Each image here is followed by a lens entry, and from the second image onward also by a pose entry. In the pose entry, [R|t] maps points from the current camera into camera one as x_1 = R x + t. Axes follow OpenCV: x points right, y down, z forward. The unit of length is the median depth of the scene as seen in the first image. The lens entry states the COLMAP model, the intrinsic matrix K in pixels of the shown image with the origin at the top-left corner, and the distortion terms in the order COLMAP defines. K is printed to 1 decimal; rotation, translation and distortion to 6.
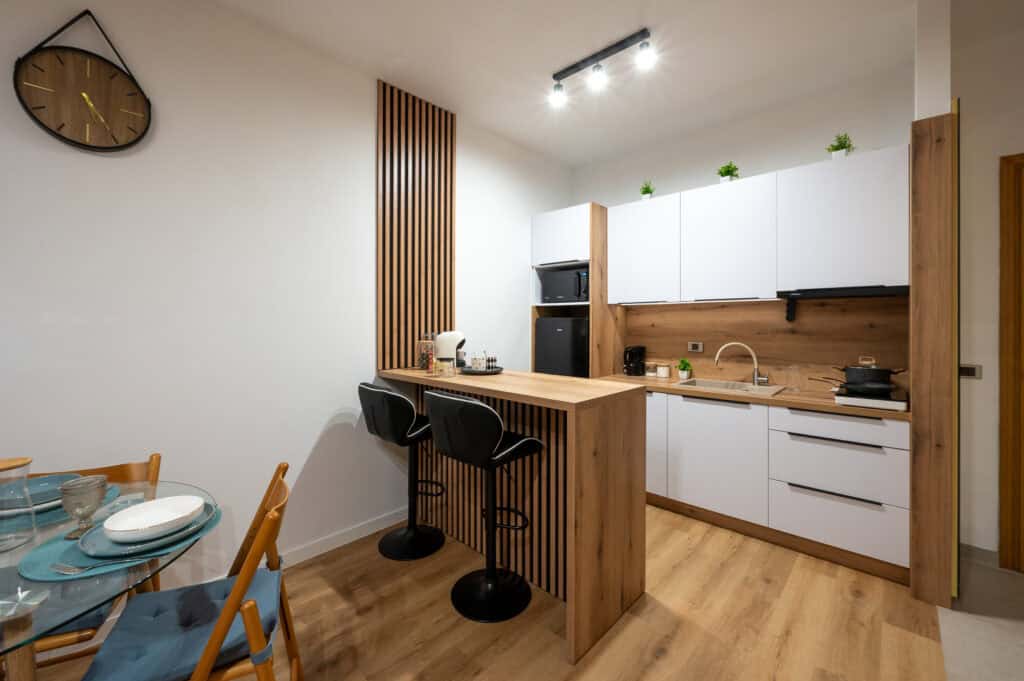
lens RADIAL K [[407.3, 0, 512.9], [0, 407.3, 324.5], [0, 0, 1]] dist [-0.004760, -0.000187]
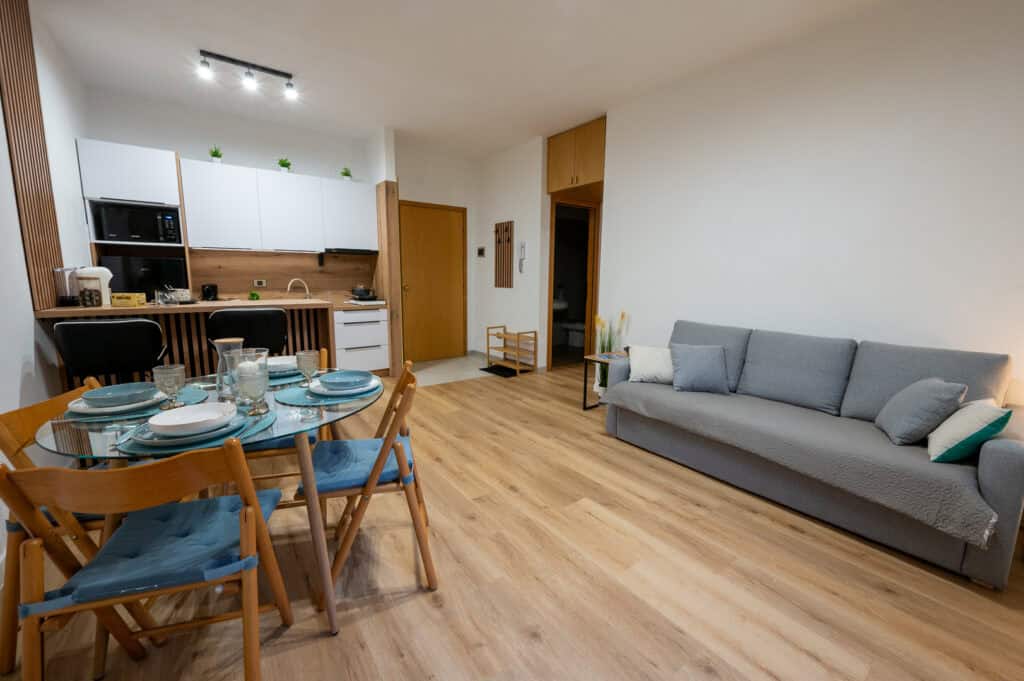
lens RADIAL K [[419.4, 0, 495.9], [0, 419.4, 339.9], [0, 0, 1]] dist [-0.000505, -0.000036]
pose [[0.215100, -0.145336, 0.965717, -0.951765], [-0.003118, 0.988757, 0.149498, 0.035626], [-0.976587, -0.035168, 0.212229, -0.122503]]
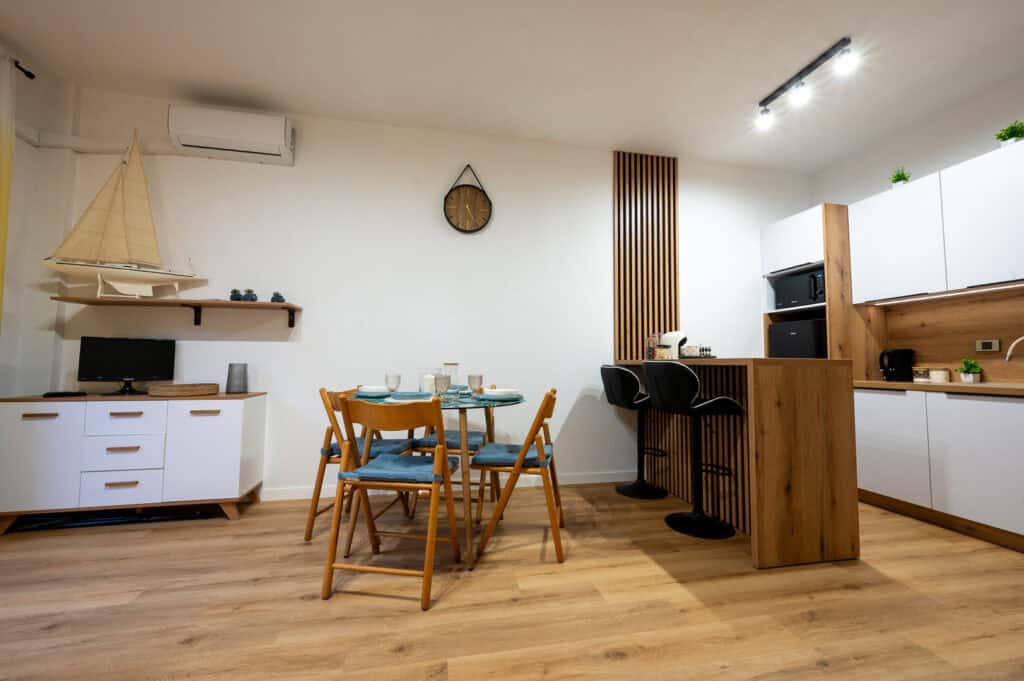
lens RADIAL K [[403.2, 0, 513.5], [0, 403.2, 339.3], [0, 0, 1]] dist [-0.001502, 0.000101]
pose [[0.820430, -0.027296, -0.571095, 0.148062], [-0.011092, 0.997912, -0.063630, 0.126646], [0.571640, 0.058539, 0.818414, -0.274714]]
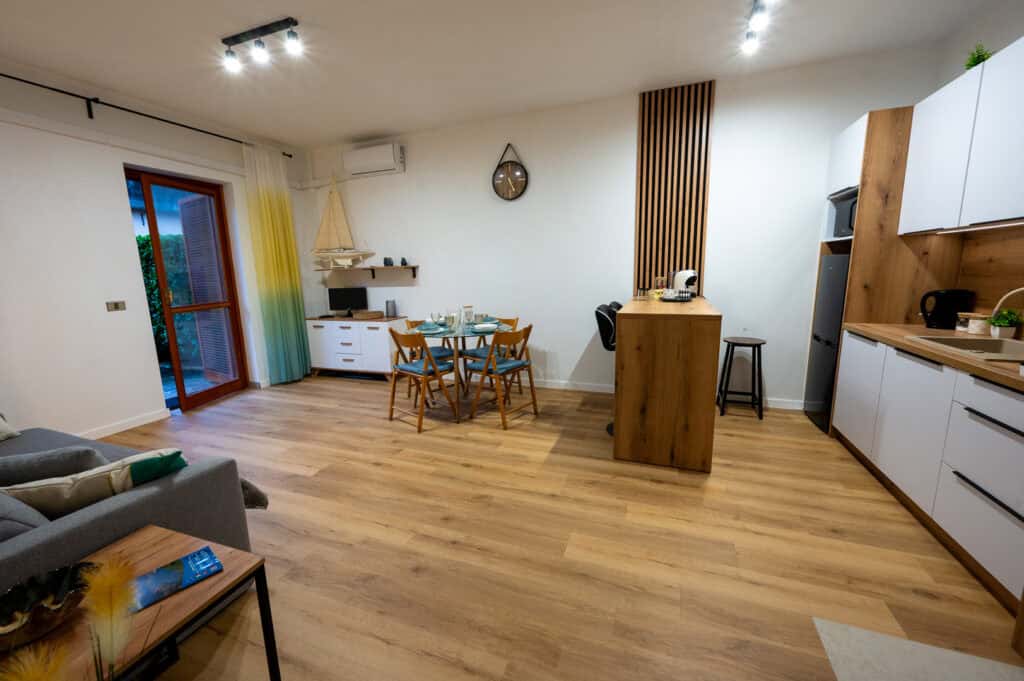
lens RADIAL K [[391.9, 0, 512.0], [0, 391.9, 340.5], [0, 0, 1]] dist [-0.007812, -0.000080]
pose [[0.390184, 0.157624, -0.907145, 0.836749], [0.020780, 0.983479, 0.179826, 0.000979], [0.920502, -0.089016, 0.380462, -0.016620]]
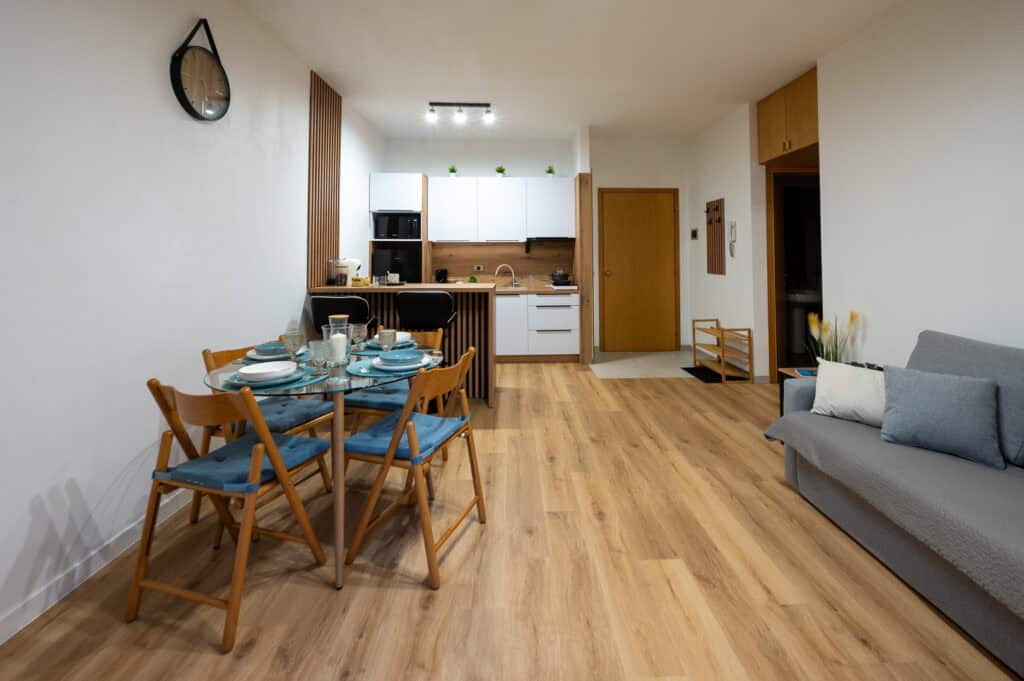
lens RADIAL K [[428.9, 0, 511.4], [0, 428.9, 245.0], [0, 0, 1]] dist [0.000030, 0.000130]
pose [[0.728445, 0.017396, 0.684883, -0.785107], [0.005465, 0.999498, -0.031201, 0.018278], [-0.685082, 0.026471, 0.727985, -0.441643]]
